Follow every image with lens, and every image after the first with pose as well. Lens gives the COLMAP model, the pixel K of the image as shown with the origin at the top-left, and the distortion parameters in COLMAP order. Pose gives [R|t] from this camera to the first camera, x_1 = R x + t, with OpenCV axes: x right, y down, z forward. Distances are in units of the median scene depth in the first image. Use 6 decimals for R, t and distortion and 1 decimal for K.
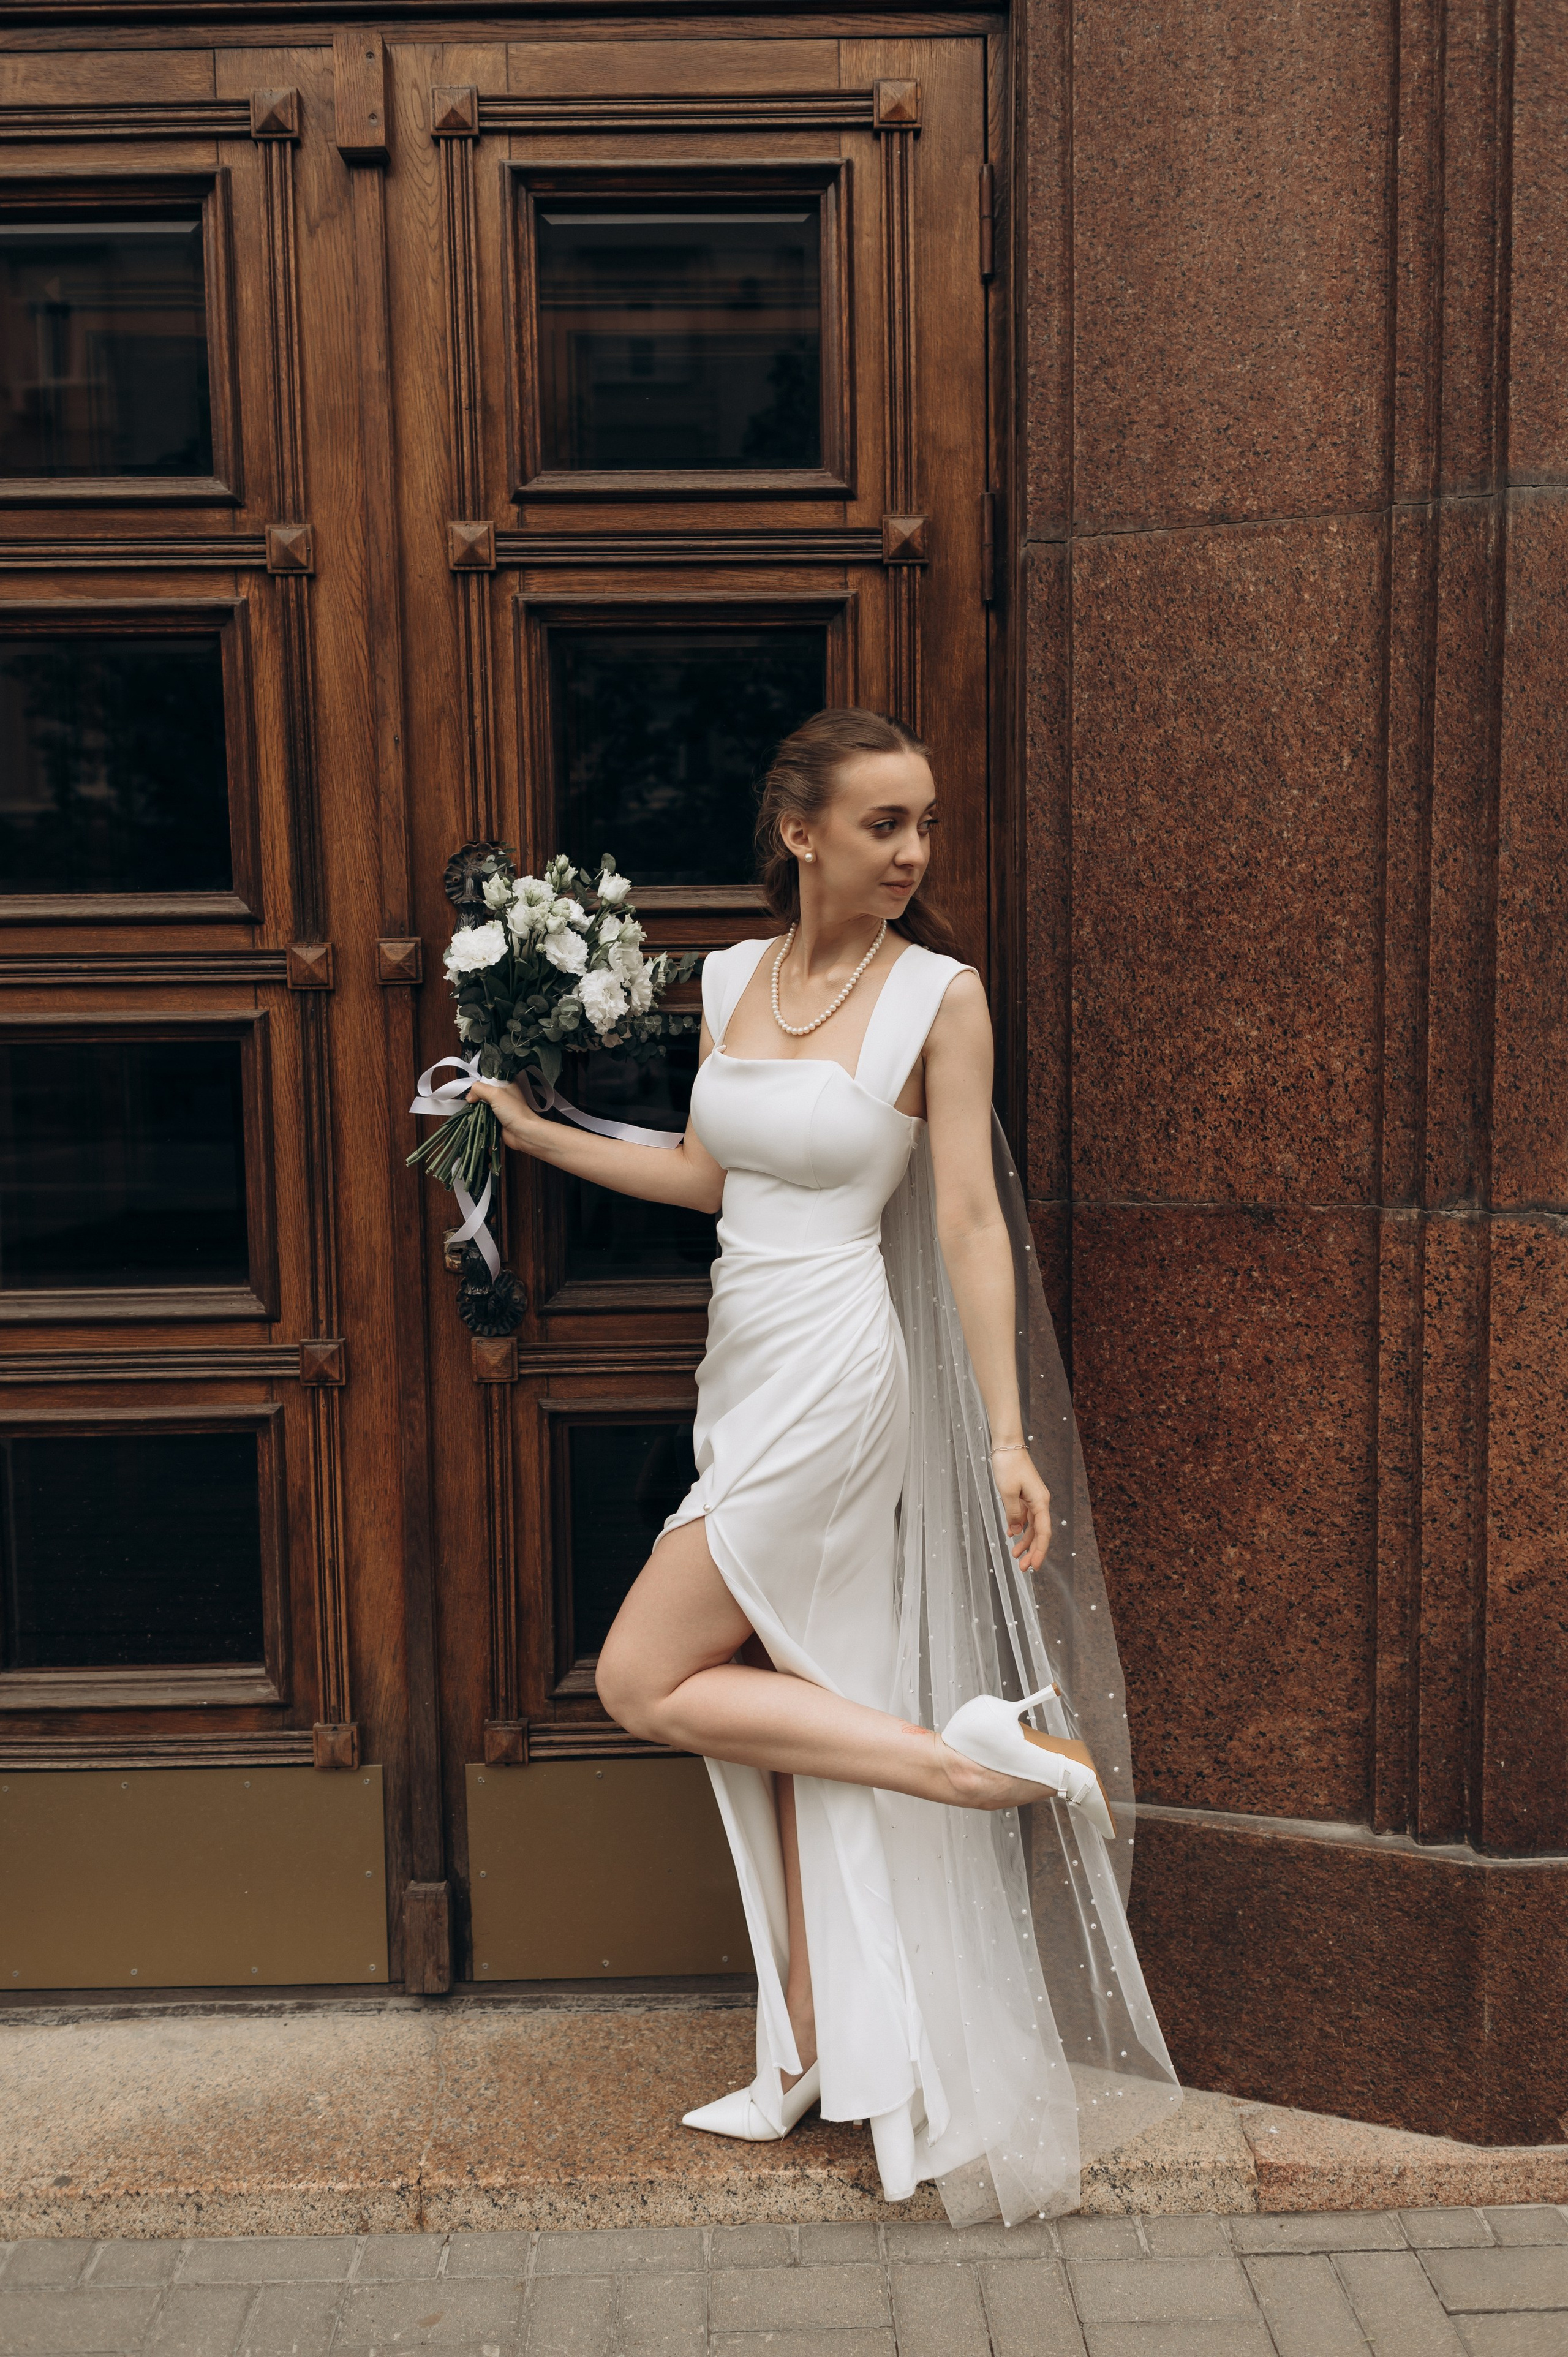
lens RADIAL K [[1884.5, 0, 778.2], [0, 1884.5, 1175.4], [0, 0, 1]] dist [0.078790, -0.121011]
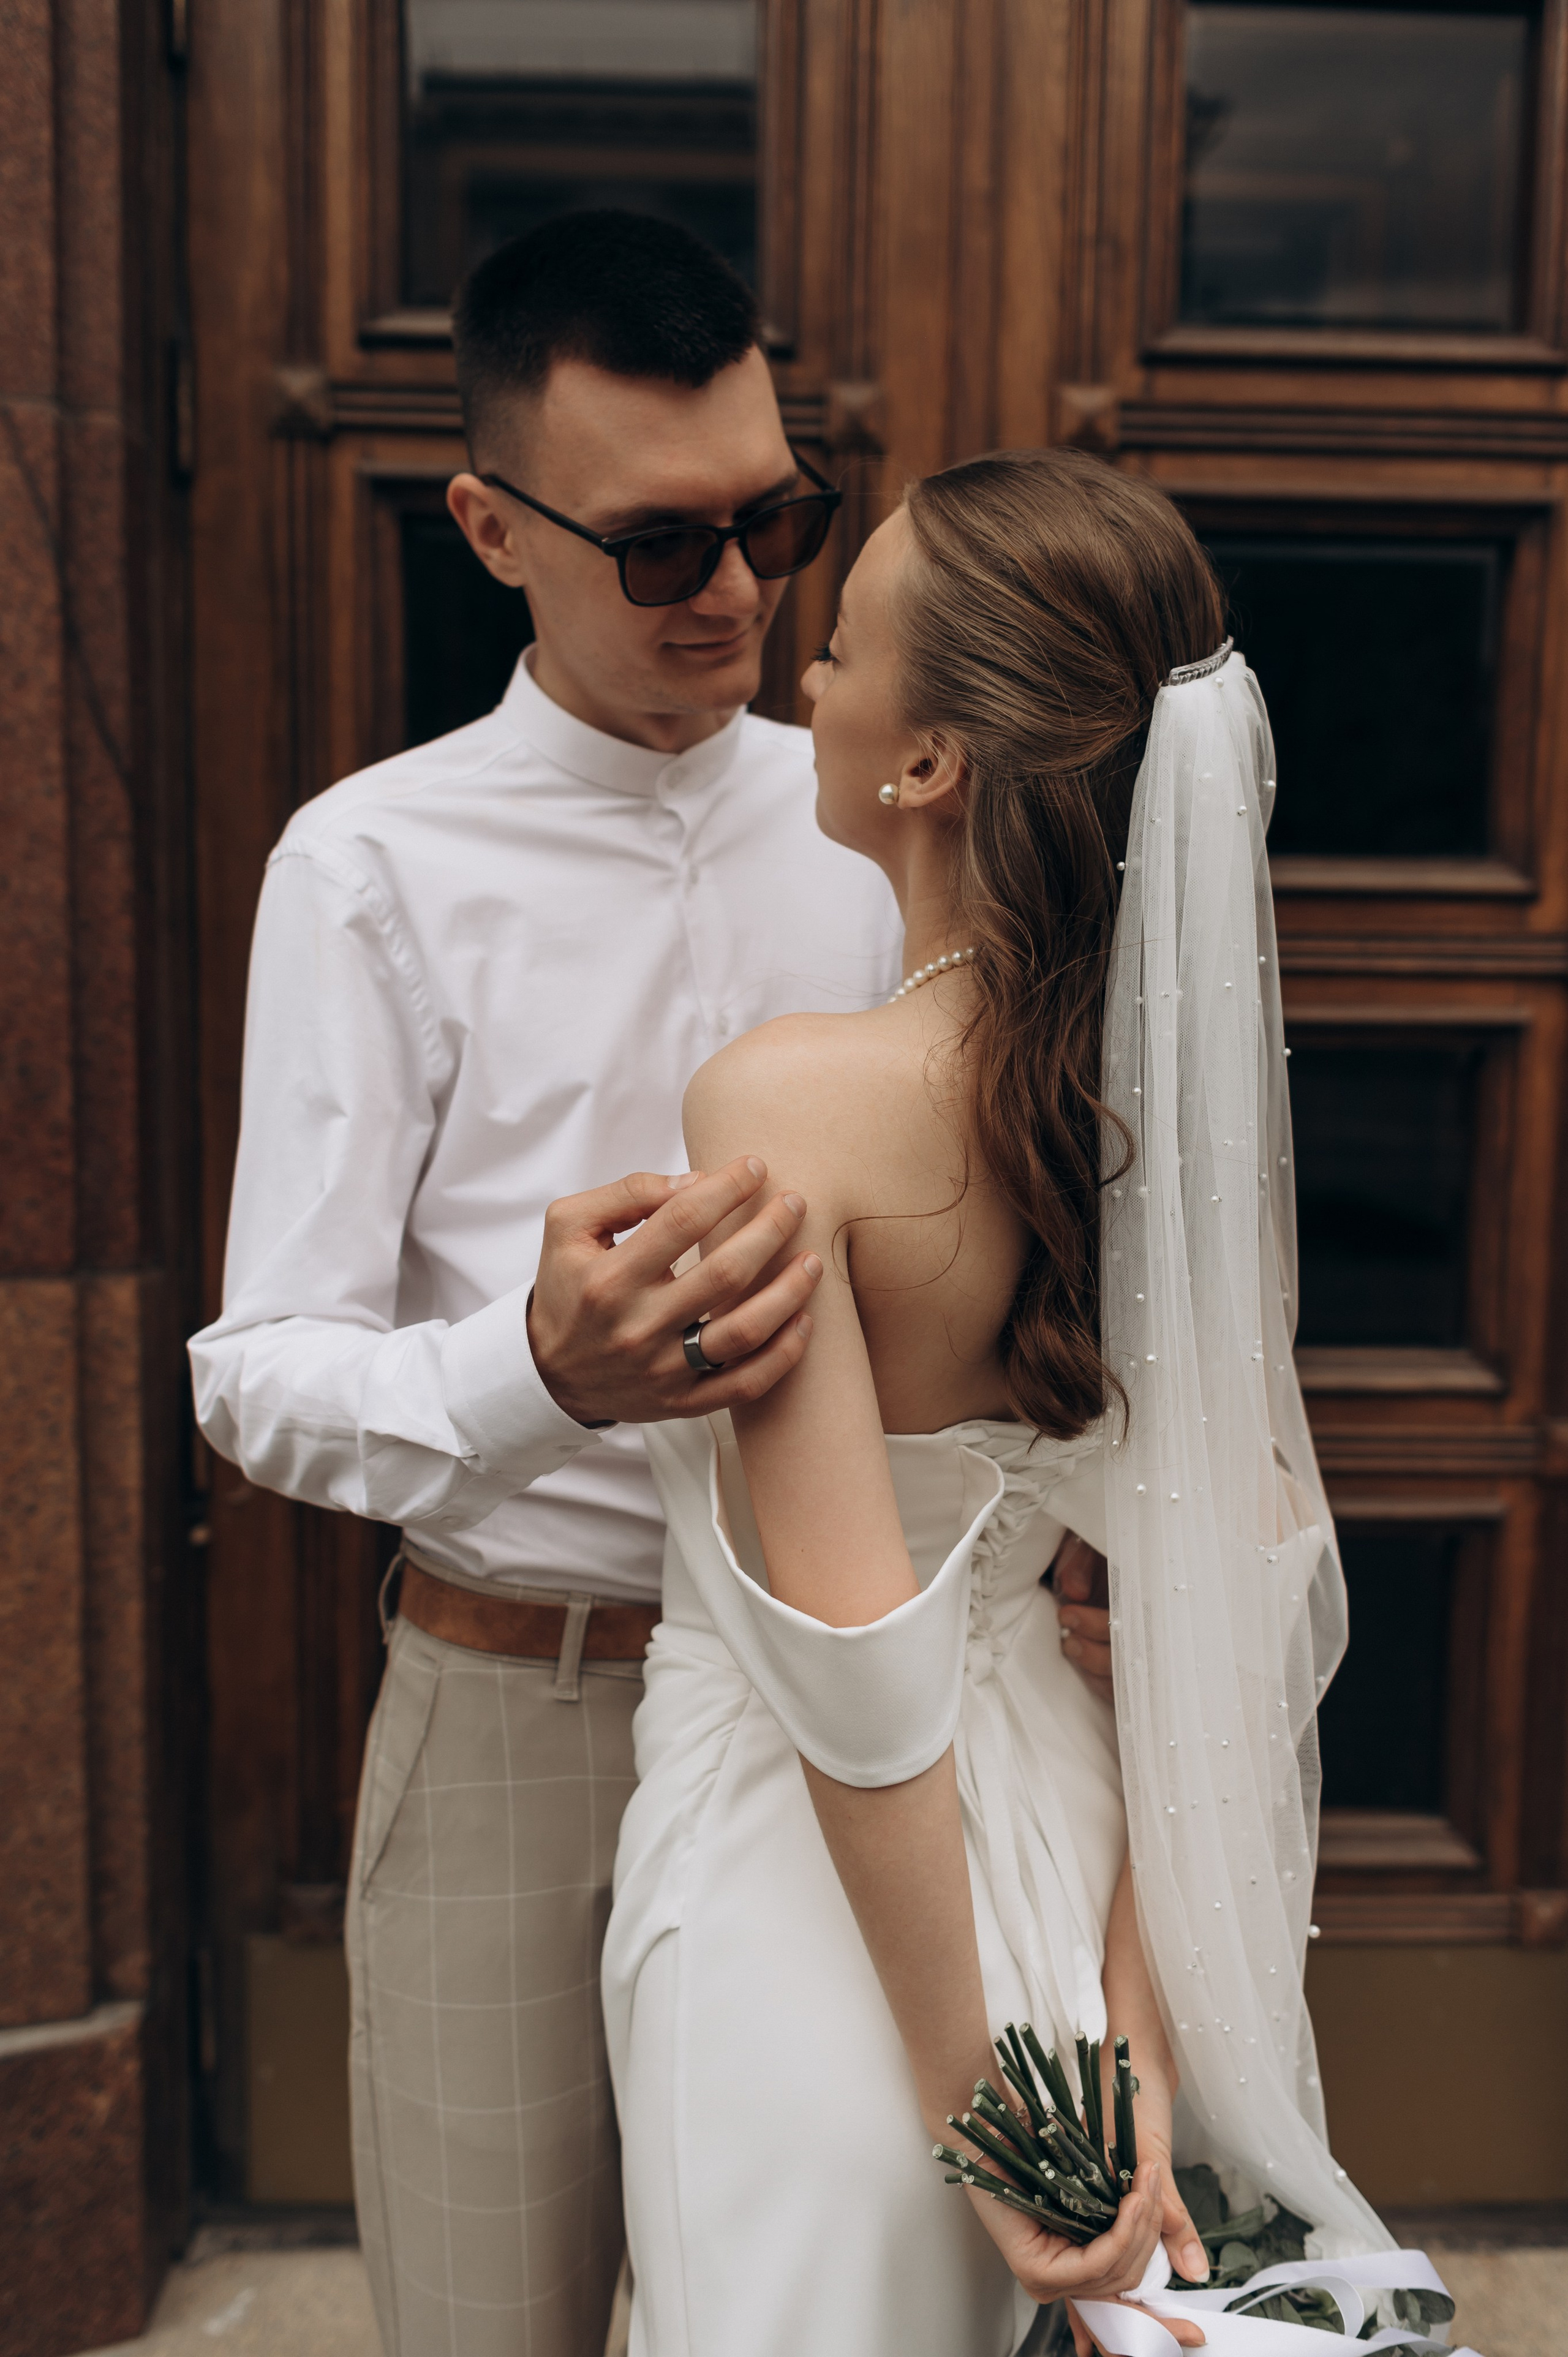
lens RADIAL K [[1884.5, 0, 786.2], [0, 1884.5, 1194.0], [0, 0, 1]] dist [0.078790, -0.121011]
pose [[0.999354, 0.031299, 0.017635, -0.288596], [-0.031489, 0.999448, 0.010590, -0.014780], [-0.017294, -0.011139, 0.999788, 0.210330]]
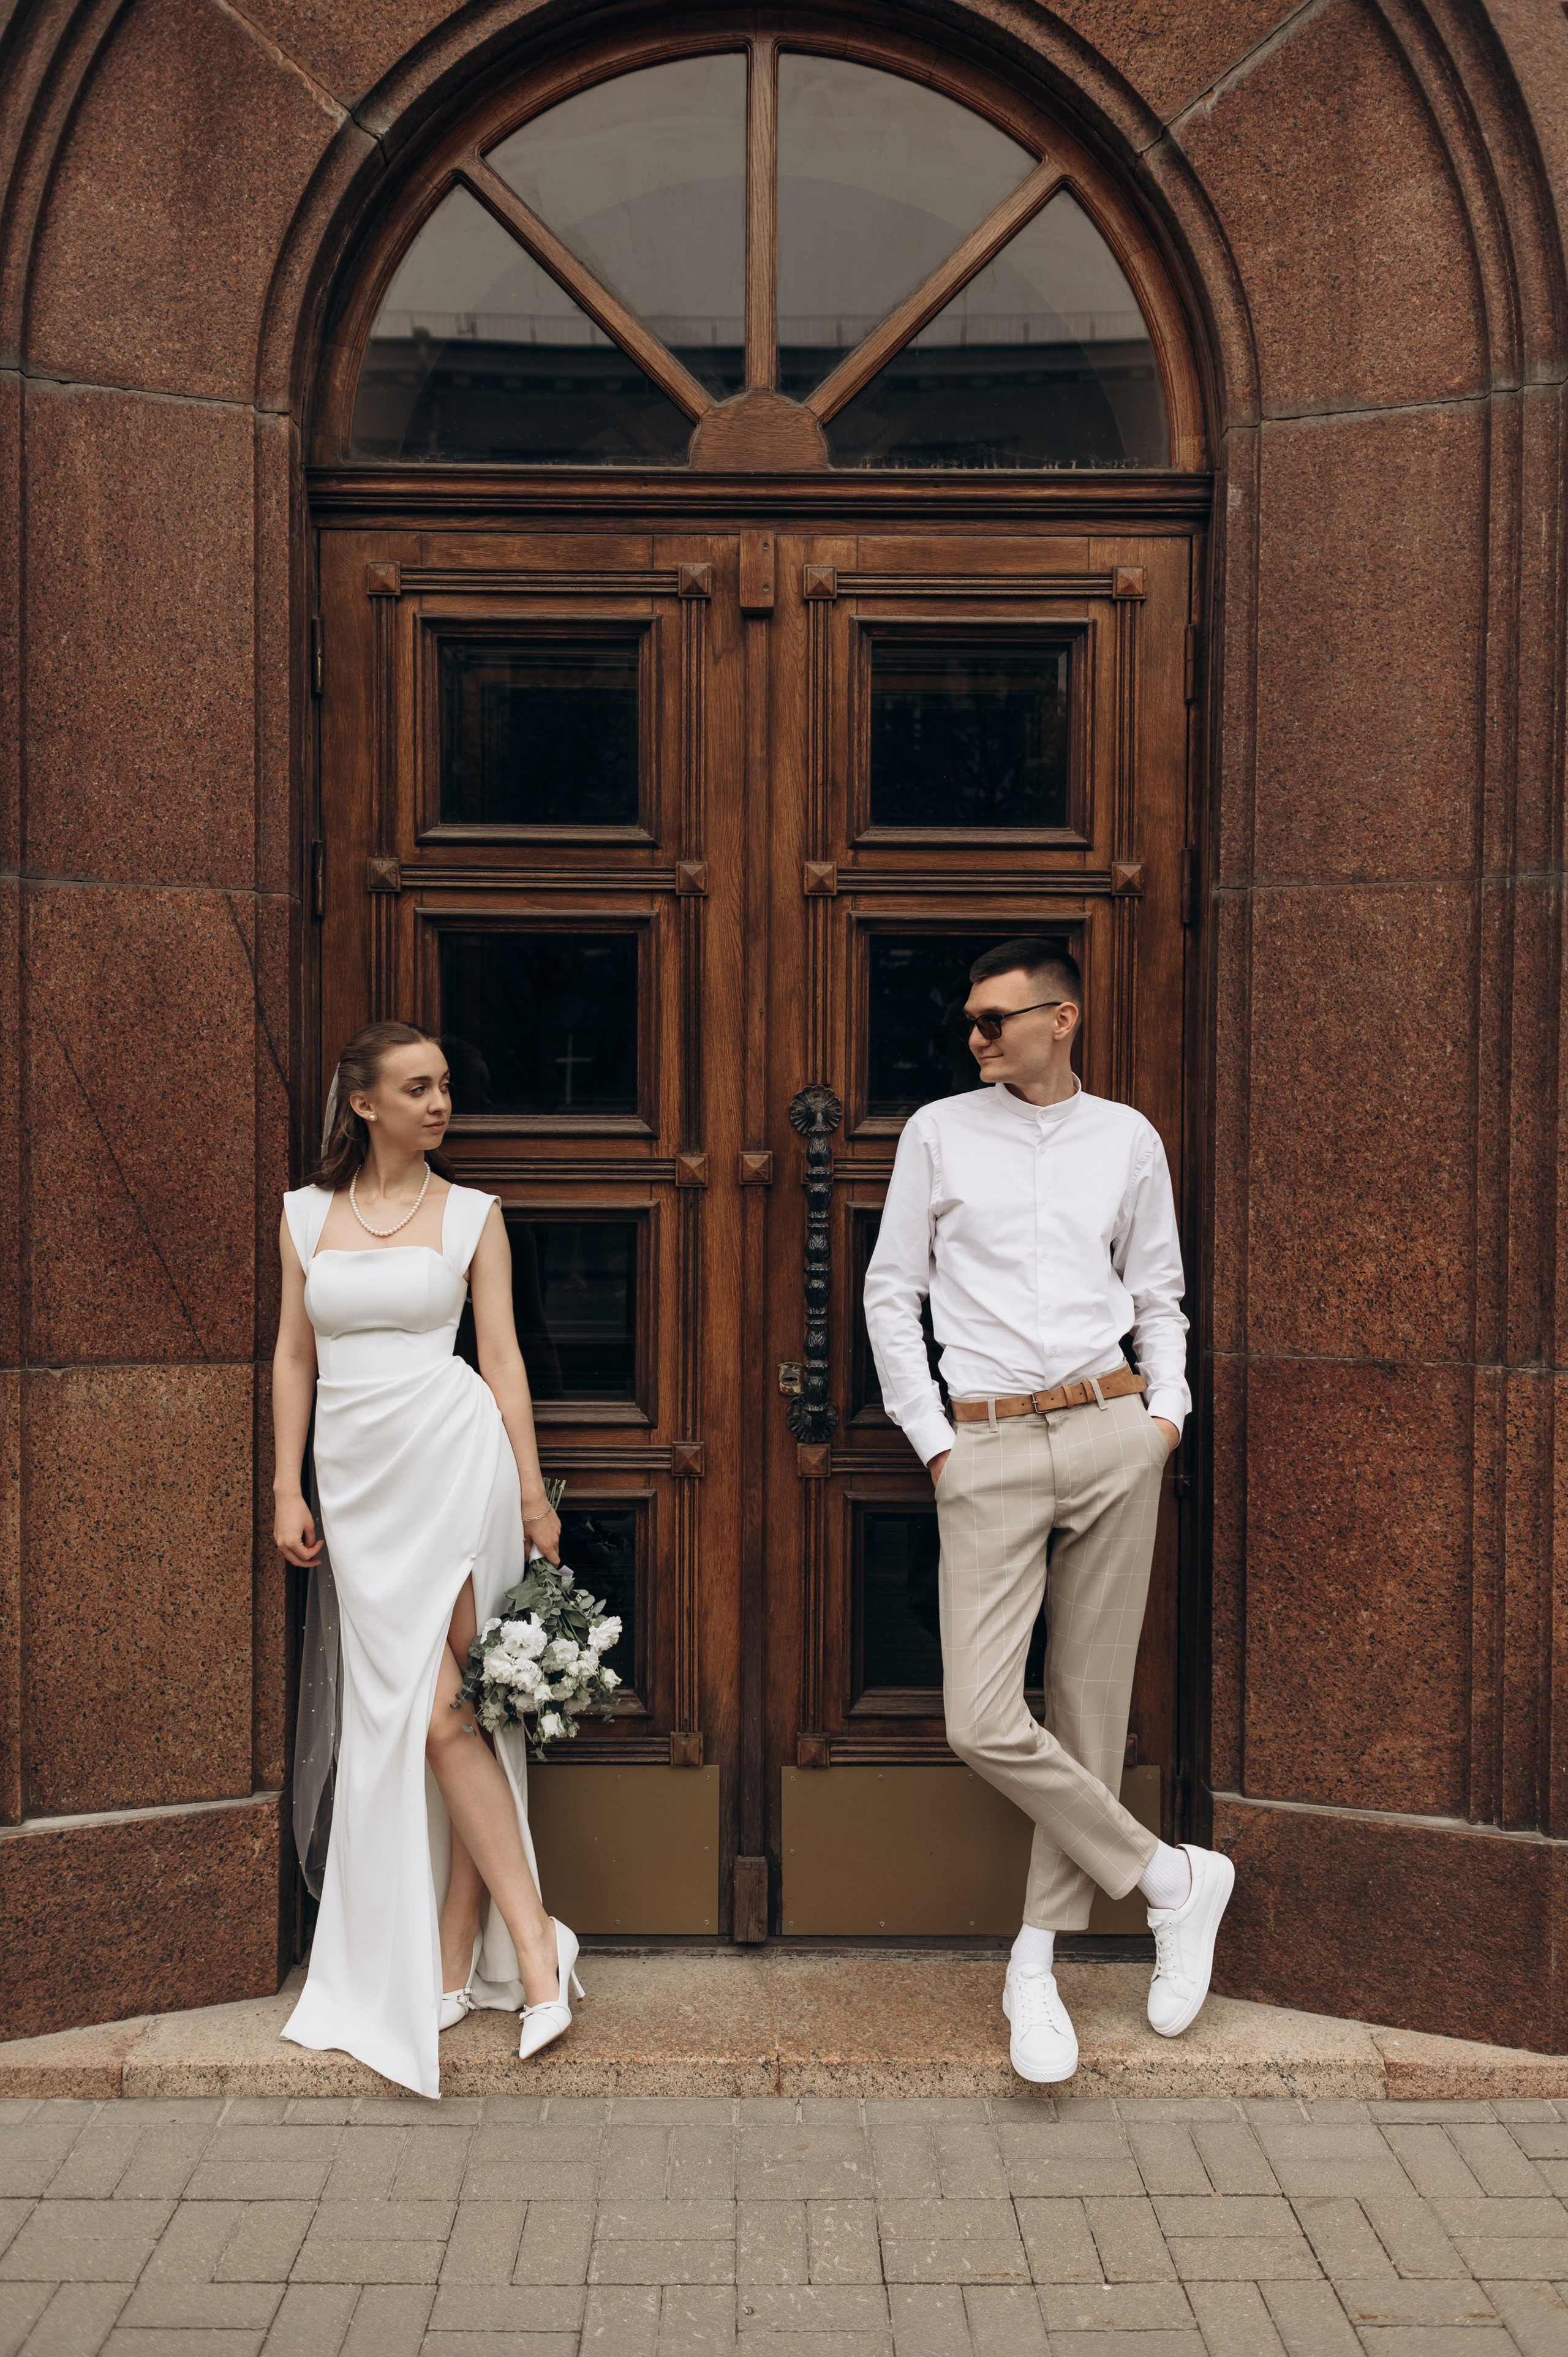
lens RADIAL K [[1884.5, 0, 792.4], [0, 1884.5, 1185.1], [0, 0, 1]] dist [0.078790, -0.121011]
pose [[0.999731, 0.022826, -0.004085, -0.170863], [-0.023060, 0.997173, -0.071510, -0.002895], [0.002441, 0.071585, 0.997432, -0.383123]]
